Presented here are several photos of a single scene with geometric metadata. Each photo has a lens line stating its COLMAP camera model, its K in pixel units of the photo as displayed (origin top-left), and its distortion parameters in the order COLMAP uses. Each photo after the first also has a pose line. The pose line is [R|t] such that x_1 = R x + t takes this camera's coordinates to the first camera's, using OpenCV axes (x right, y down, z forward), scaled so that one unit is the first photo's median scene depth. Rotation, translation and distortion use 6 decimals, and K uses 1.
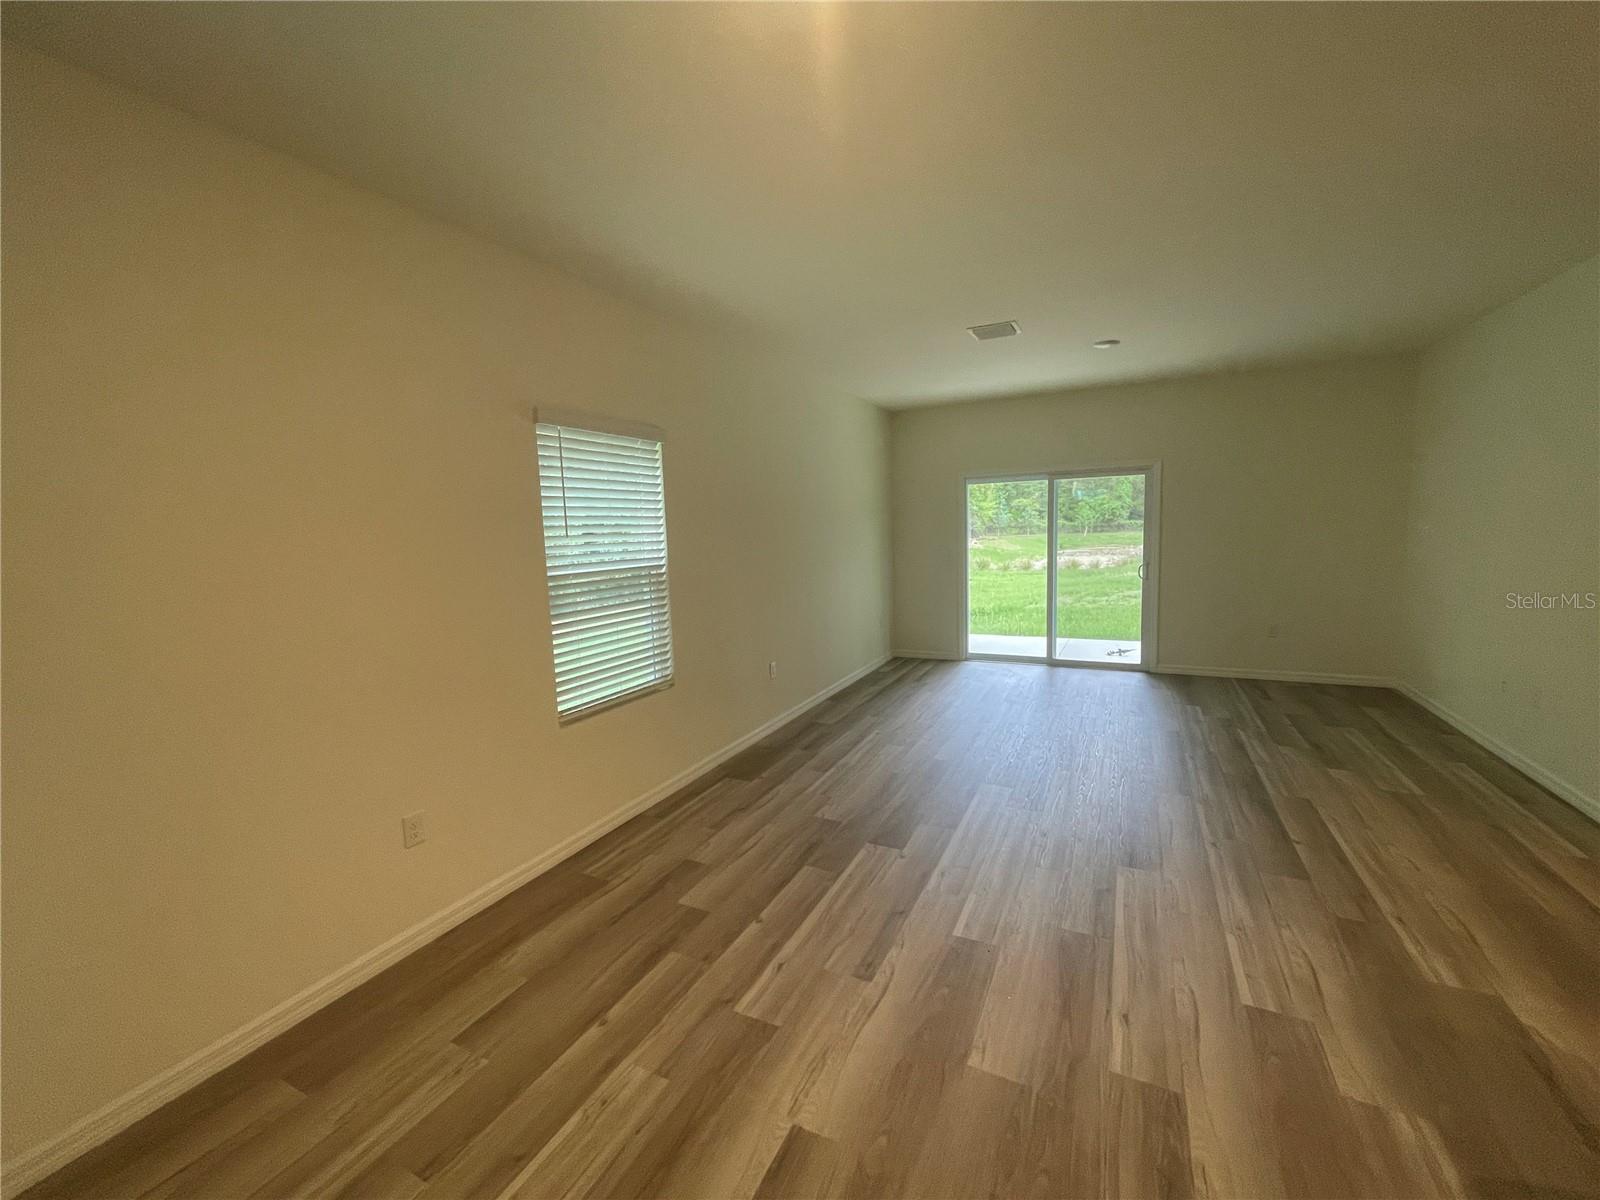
lens RADIAL K [[651.3, 0, 796.7], [0, 651.3, 597.8], [0, 0, 1]] dist [-0.003650, -0.000116]
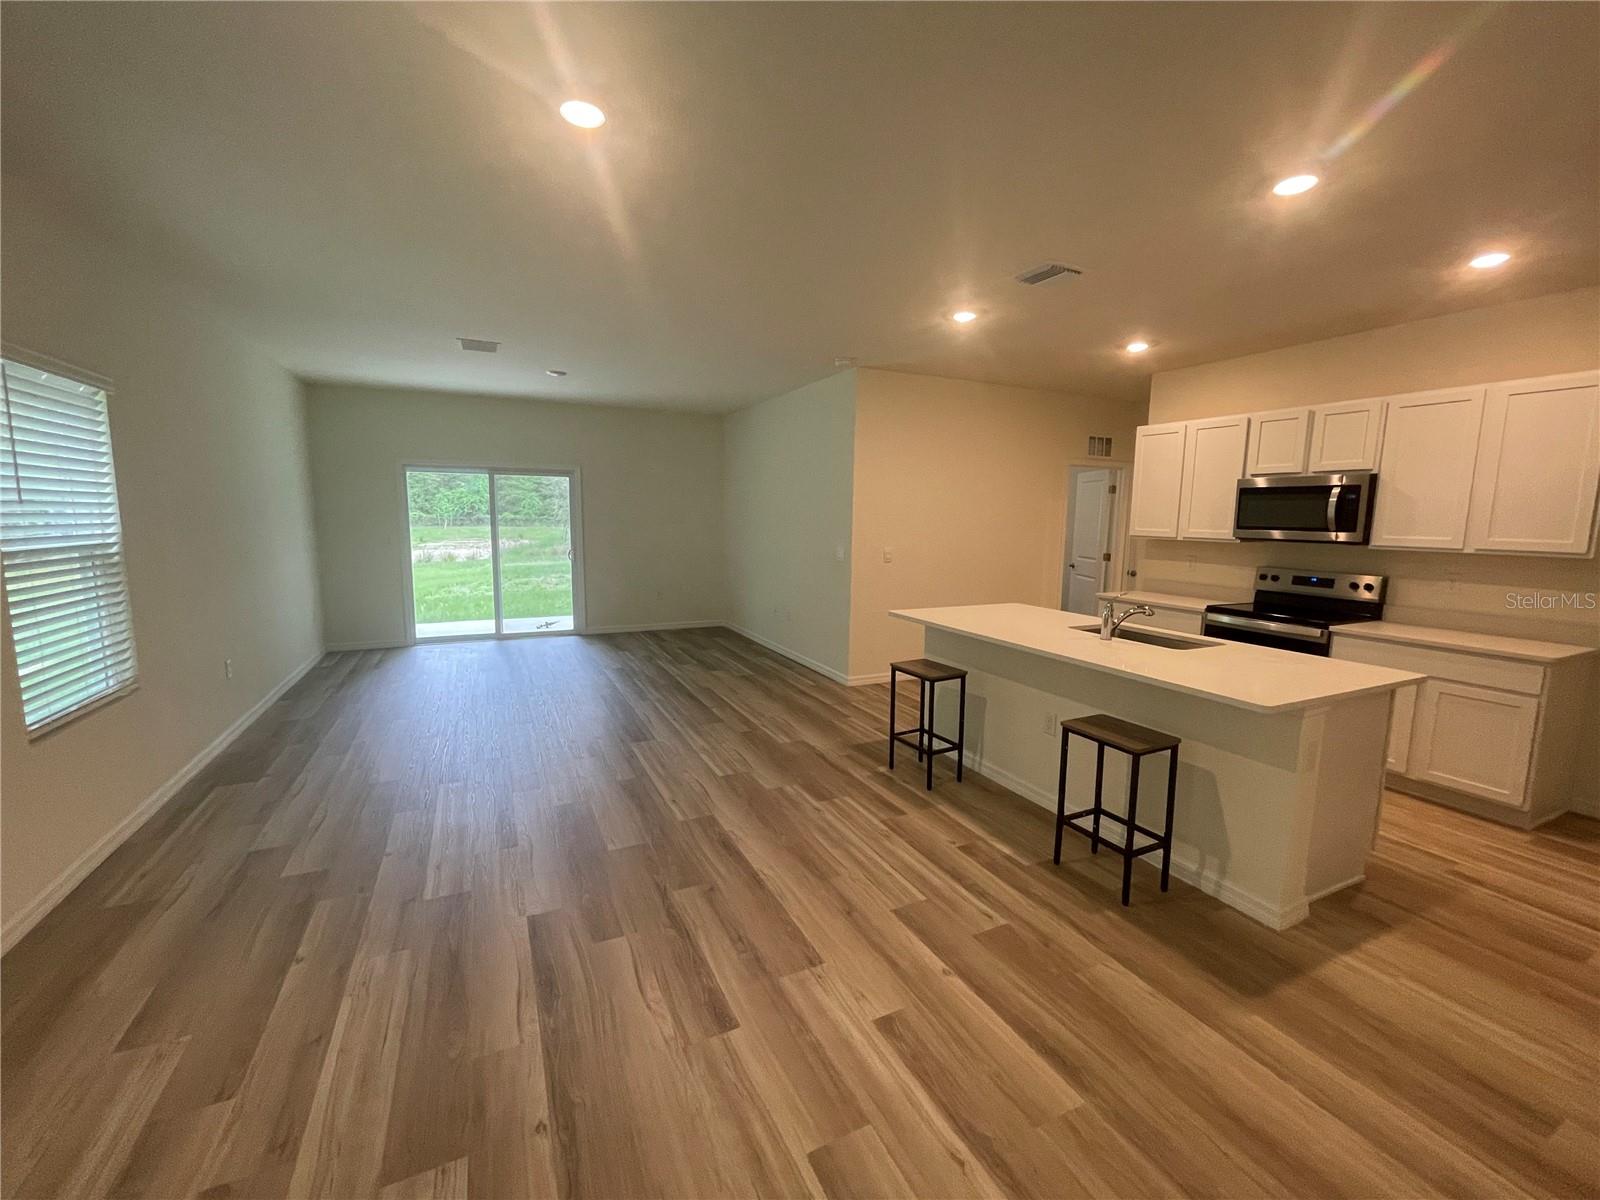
lens RADIAL K [[651.3, 0, 796.7], [0, 651.3, 597.8], [0, 0, 1]] dist [-0.003650, -0.000116]
pose [[0.607599, -0.059790, 0.791990, -0.286207], [0.053038, 0.997991, 0.034651, 0.029901], [-0.792471, 0.020952, 0.609549, -0.146620]]
